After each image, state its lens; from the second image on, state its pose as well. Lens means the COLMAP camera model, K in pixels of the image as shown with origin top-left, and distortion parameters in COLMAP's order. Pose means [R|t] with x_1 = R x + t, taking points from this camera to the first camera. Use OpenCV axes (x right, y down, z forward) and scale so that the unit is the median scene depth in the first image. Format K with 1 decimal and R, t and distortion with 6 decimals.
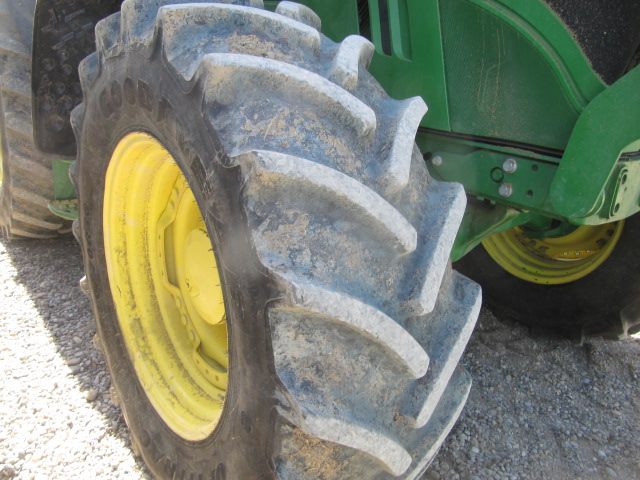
lens RADIAL K [[528.7, 0, 318.2], [0, 528.7, 239.4], [0, 0, 1]] dist [-0.049943, 0.024958]
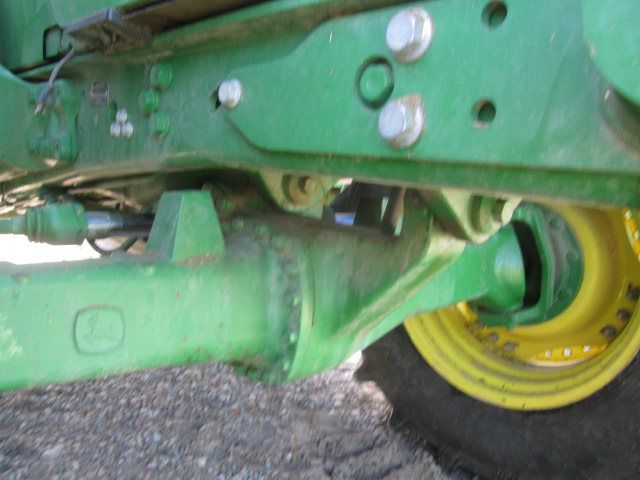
lens RADIAL K [[528.7, 0, 321.7], [0, 528.7, 239.5], [0, 0, 1]] dist [-0.049943, 0.024958]
pose [[0.996408, 0.011104, 0.083954, 0.168805], [0.005619, 0.980511, -0.196382, 0.016207], [-0.084499, 0.196149, 0.976927, 0.426094]]
